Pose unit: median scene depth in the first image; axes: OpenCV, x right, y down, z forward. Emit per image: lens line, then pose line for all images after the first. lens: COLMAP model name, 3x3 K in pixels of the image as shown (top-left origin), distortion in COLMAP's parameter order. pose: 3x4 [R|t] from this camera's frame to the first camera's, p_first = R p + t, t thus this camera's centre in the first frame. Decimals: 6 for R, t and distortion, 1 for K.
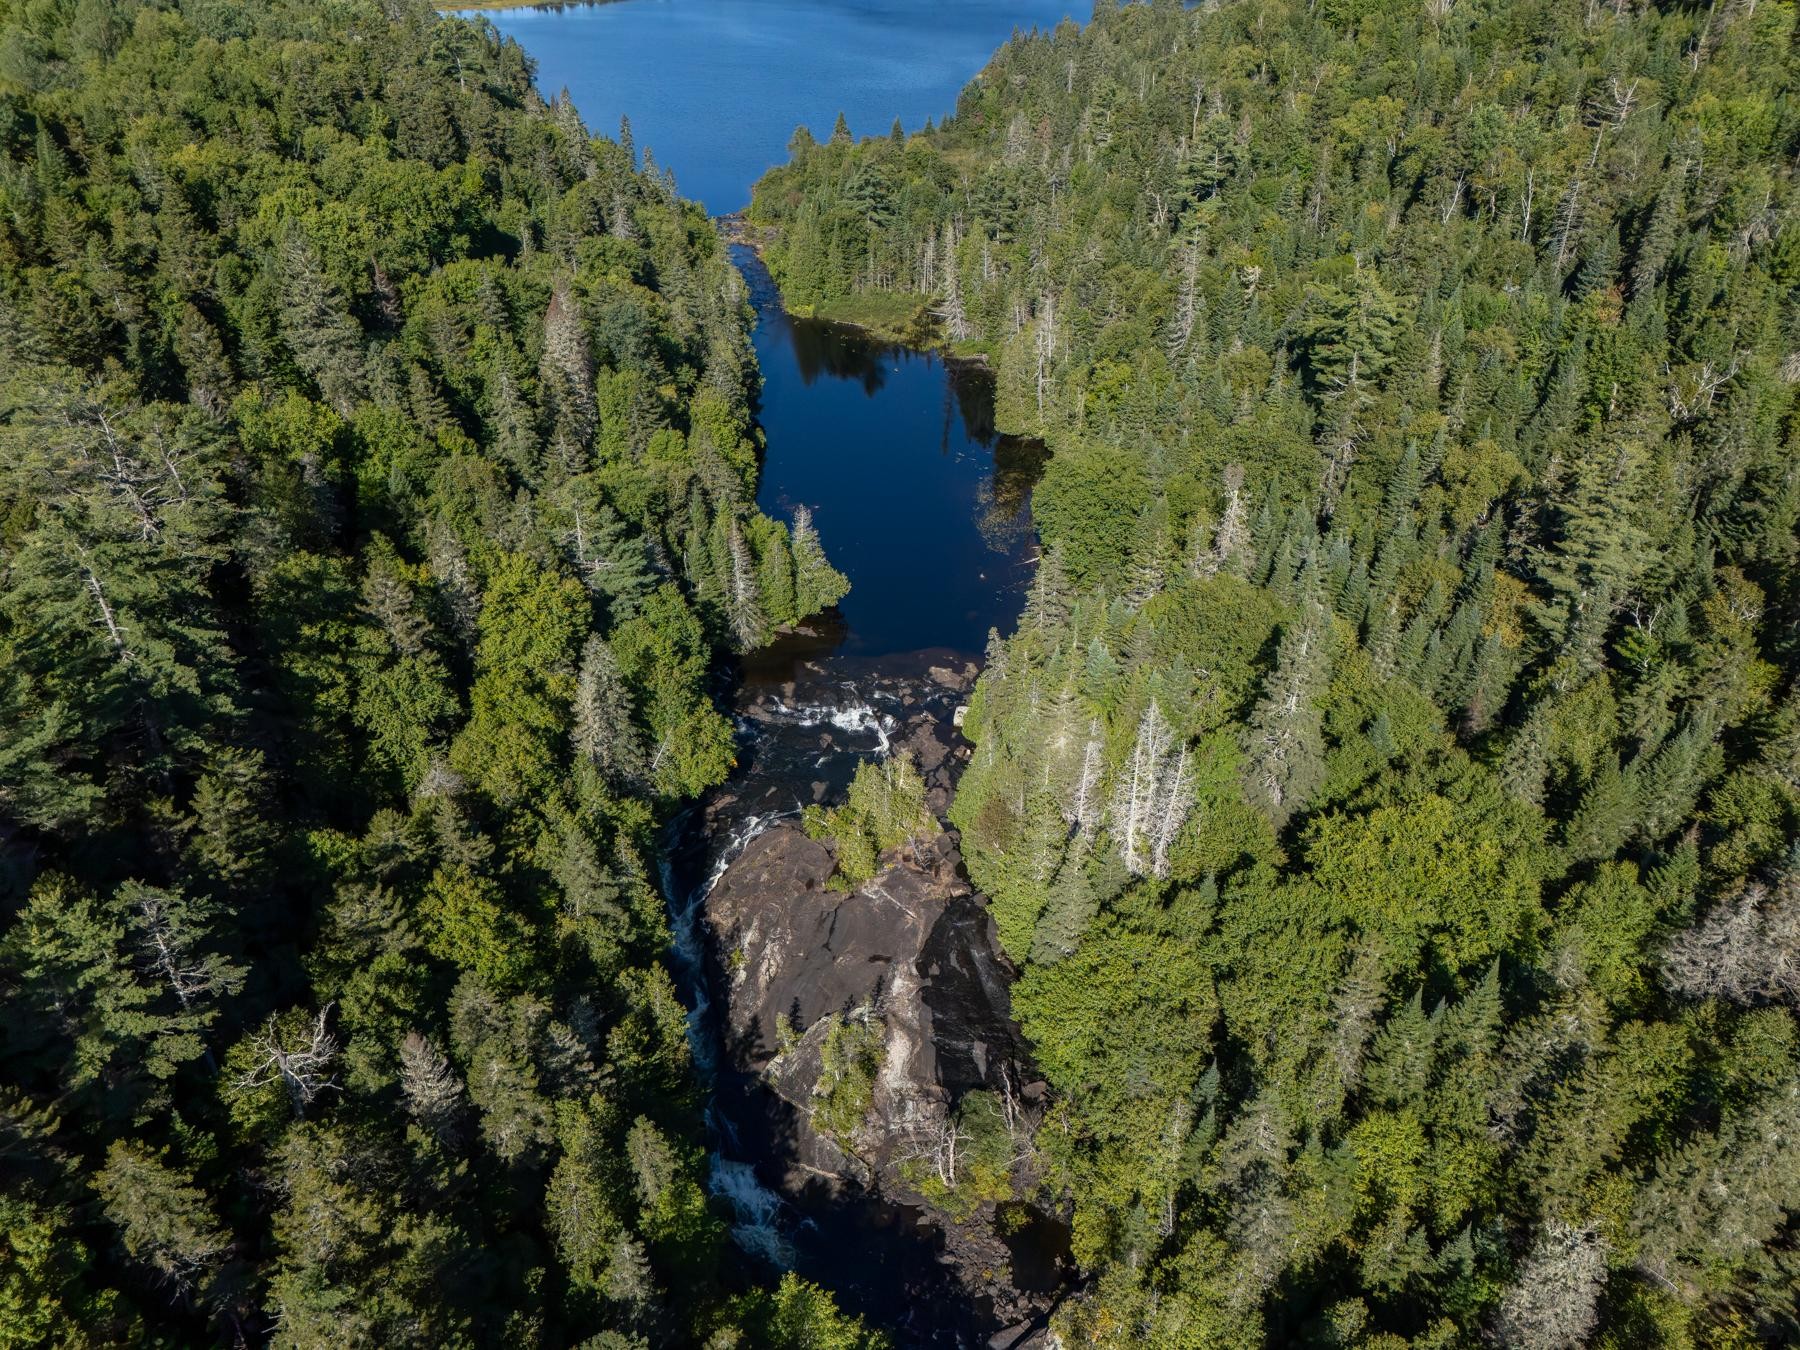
lens RADIAL K [[1309.8, 0, 901.7], [0, 1309.8, 656.9], [0, 0, 1]] dist [0.092375, -0.083991]
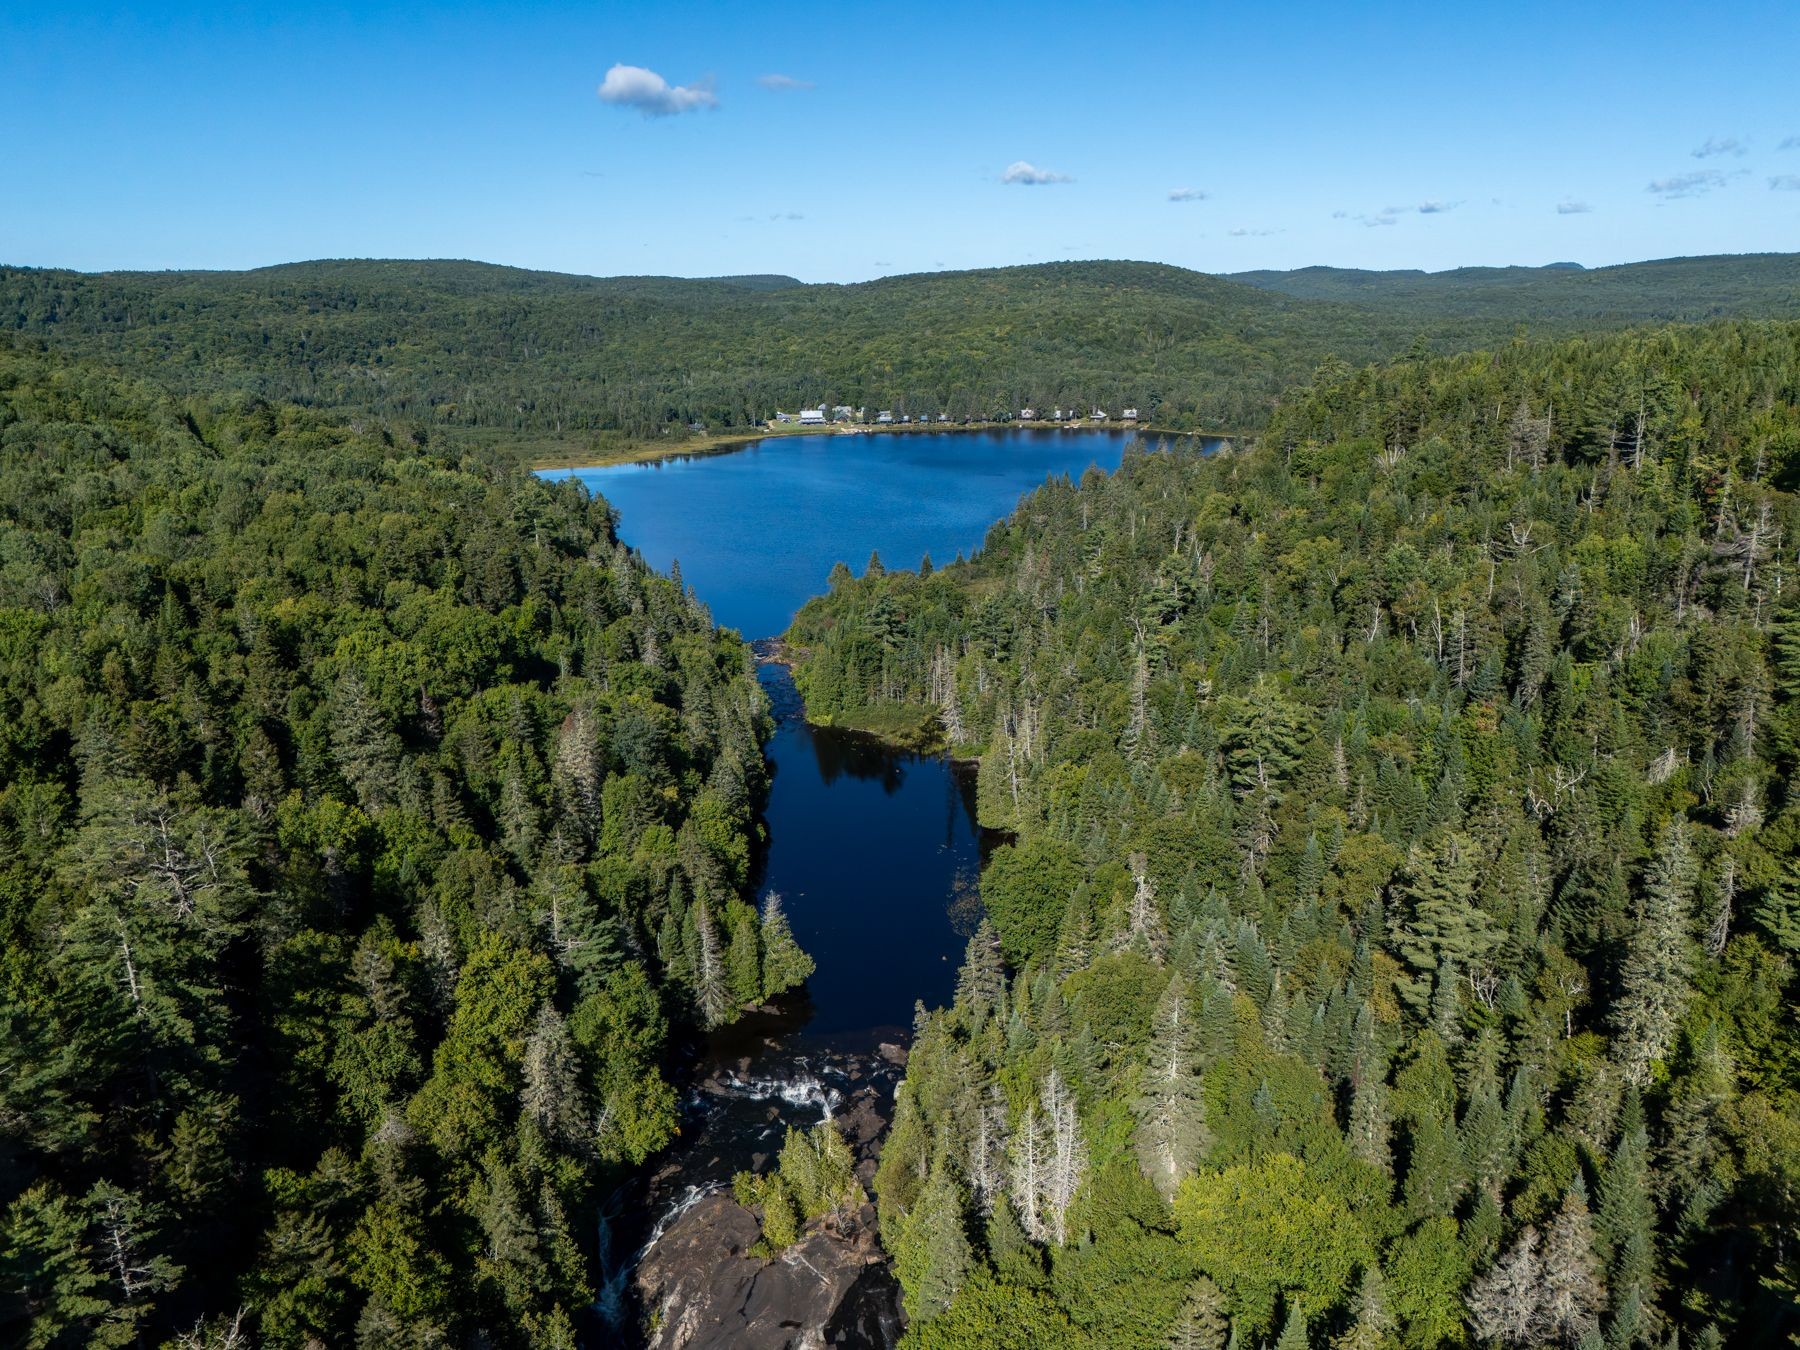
lens RADIAL K [[1352.9, 0, 900.0], [0, 1352.9, 675.0], [0, 0, 1]] dist [0.077111, -0.059642]
pose [[0.997654, -0.012183, -0.067369, 0.133384], [-0.007440, 0.958916, -0.283592, 0.038713], [0.068056, 0.283428, 0.956576, -0.162247]]
